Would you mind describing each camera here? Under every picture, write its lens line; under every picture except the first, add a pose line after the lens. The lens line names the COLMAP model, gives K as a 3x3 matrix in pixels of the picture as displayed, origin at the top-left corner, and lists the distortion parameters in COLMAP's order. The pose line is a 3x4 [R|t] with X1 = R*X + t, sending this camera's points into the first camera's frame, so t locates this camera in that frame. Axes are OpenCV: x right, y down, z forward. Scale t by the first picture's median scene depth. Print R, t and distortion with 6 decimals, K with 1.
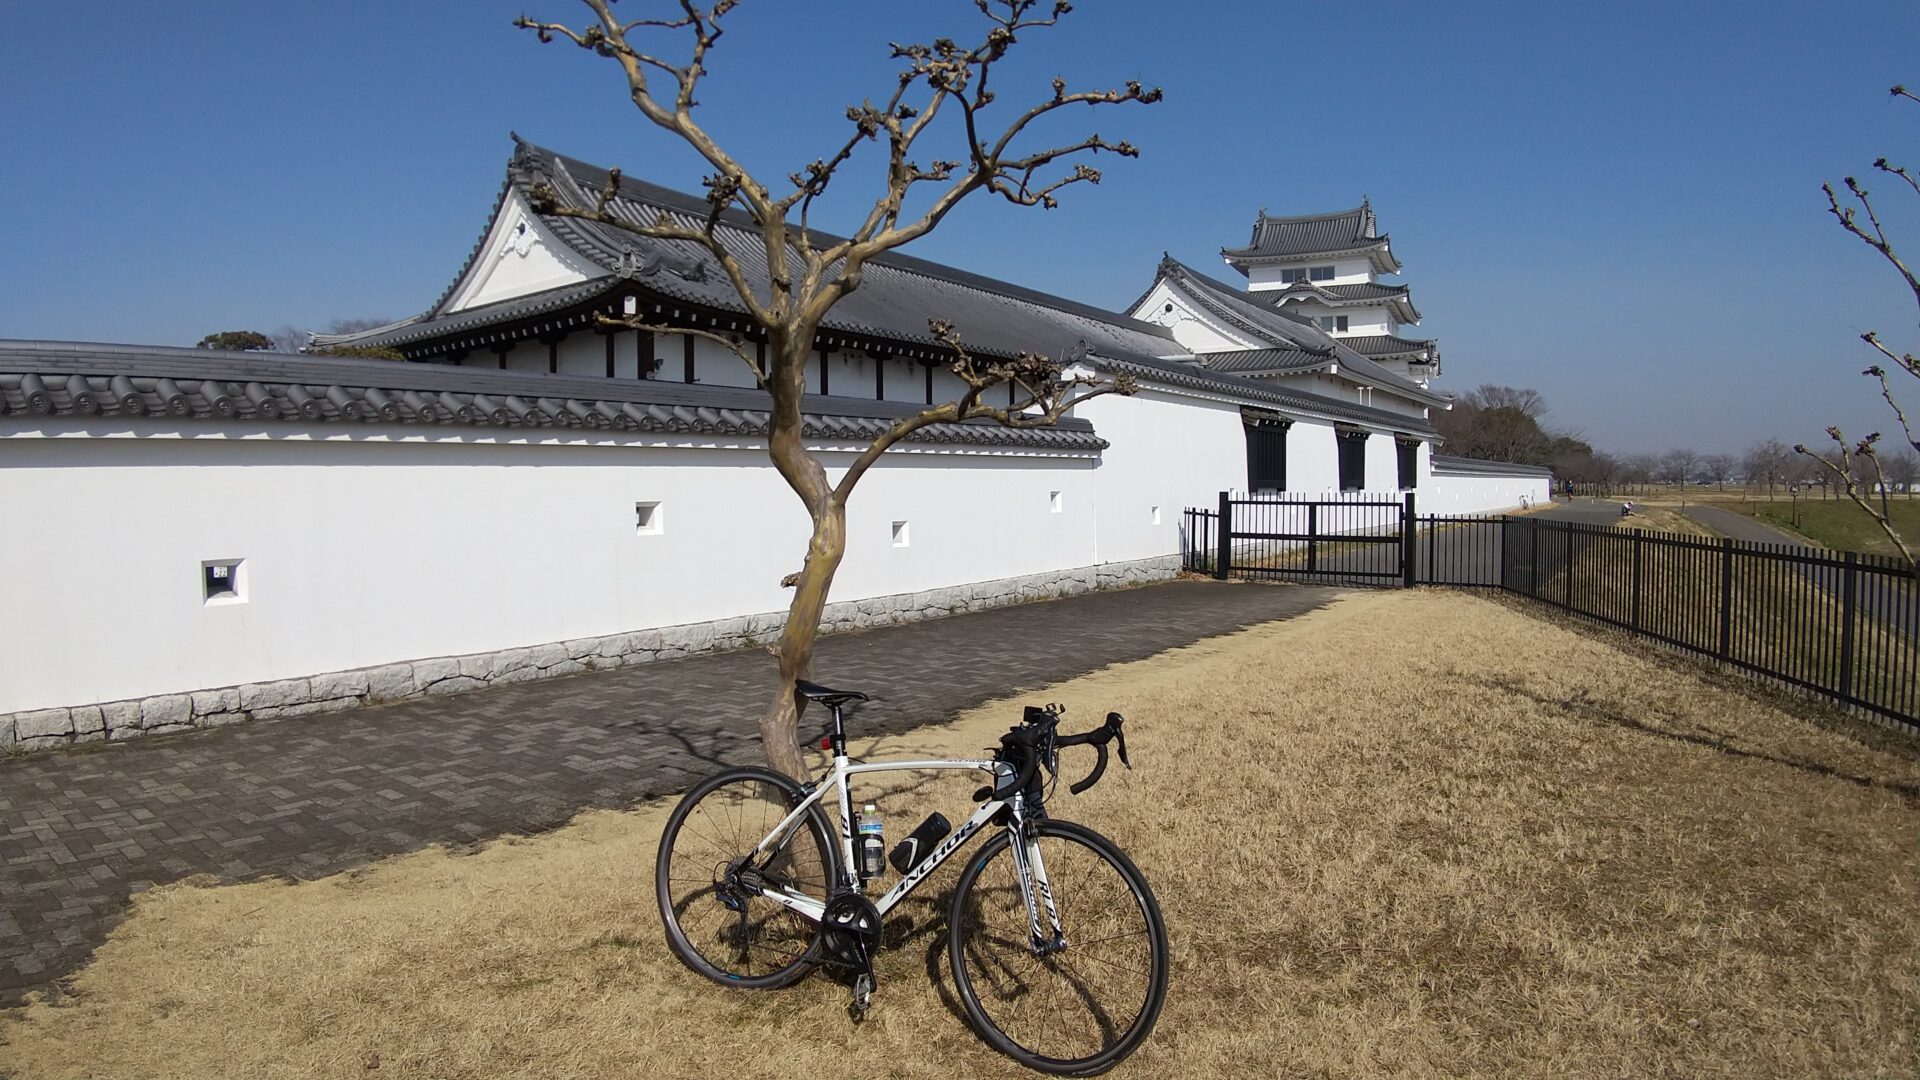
lens RADIAL K [[1041.7, 0, 960.0], [0, 1041.7, 540.0], [0, 0, 1]] dist [-0.127382, 0.002116]
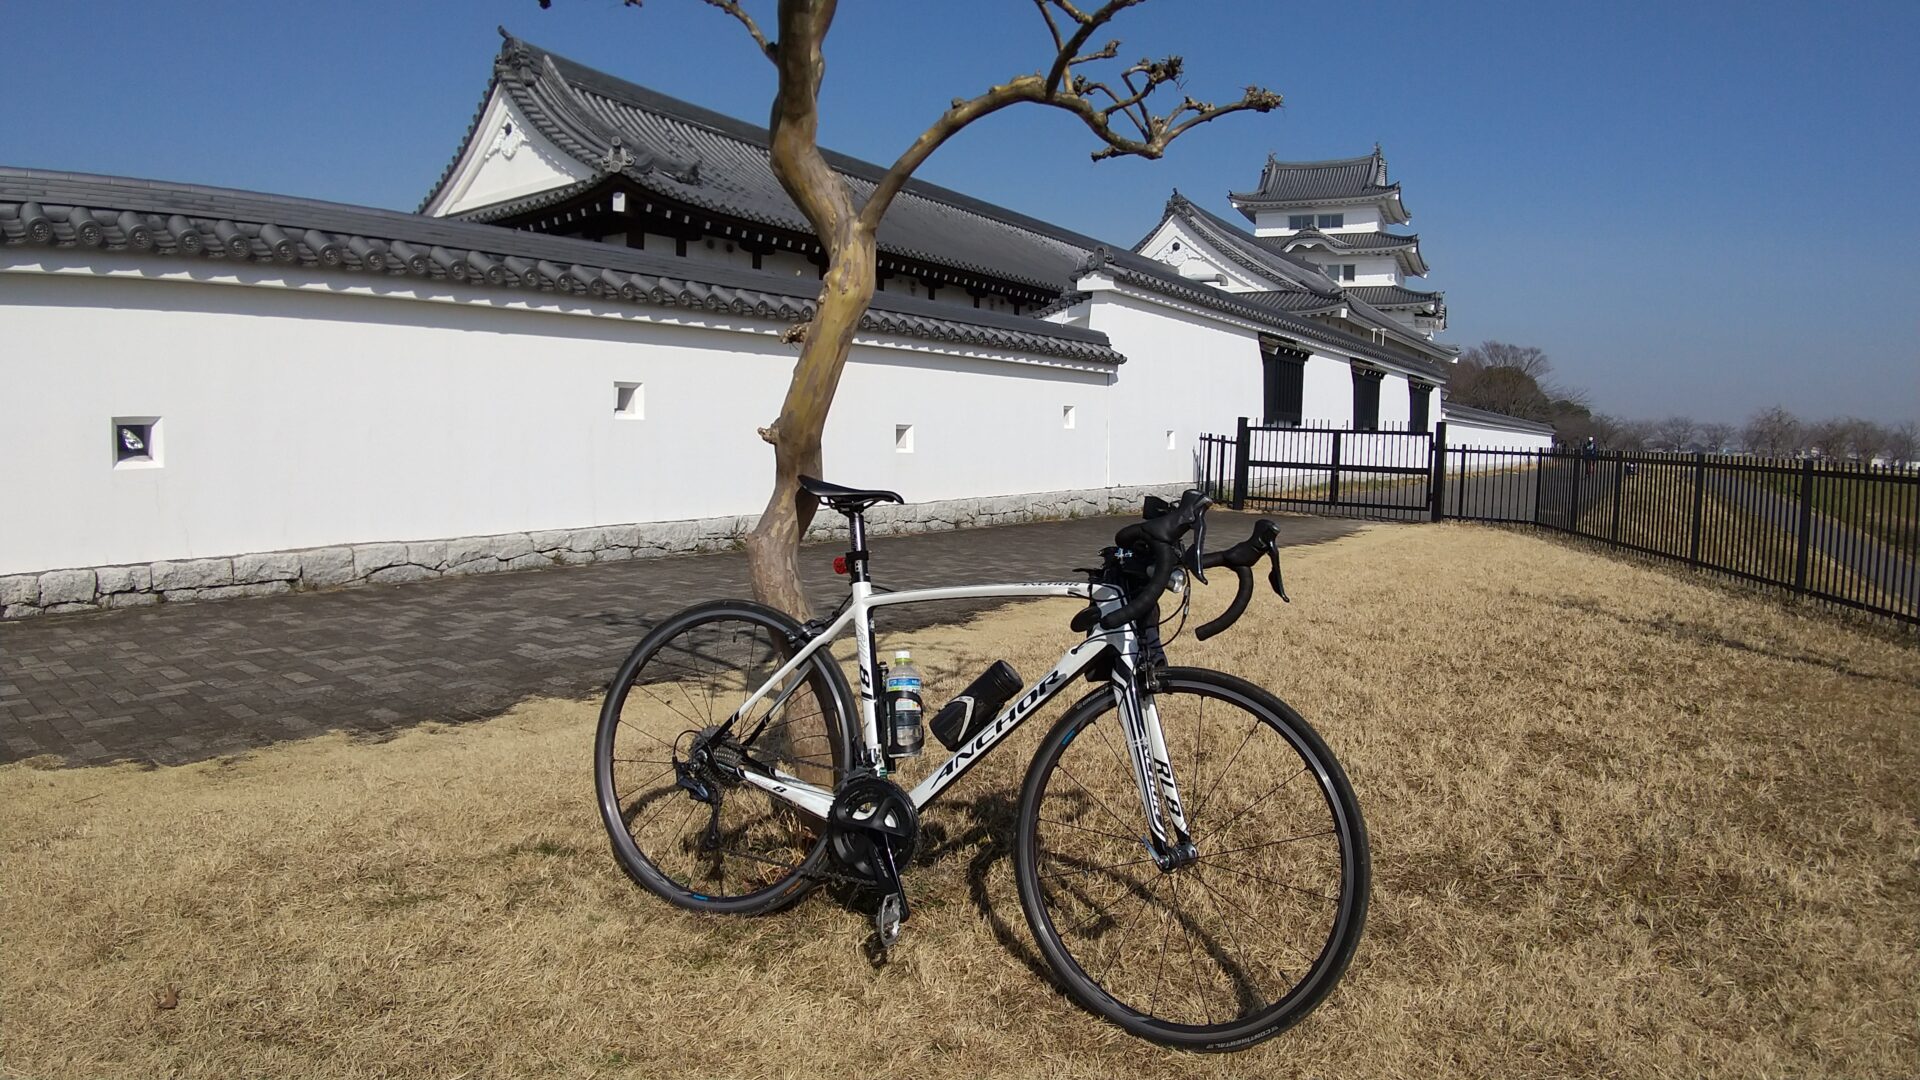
lens RADIAL K [[1033.4, 0, 960.0], [0, 1033.4, 540.0], [0, 0, 1]] dist [-0.122632, -0.002585]
pose [[0.999597, 0.026346, 0.010583, -0.031553], [-0.026819, 0.998517, 0.047372, 0.080888], [-0.009320, -0.047637, 0.998821, 0.171245]]
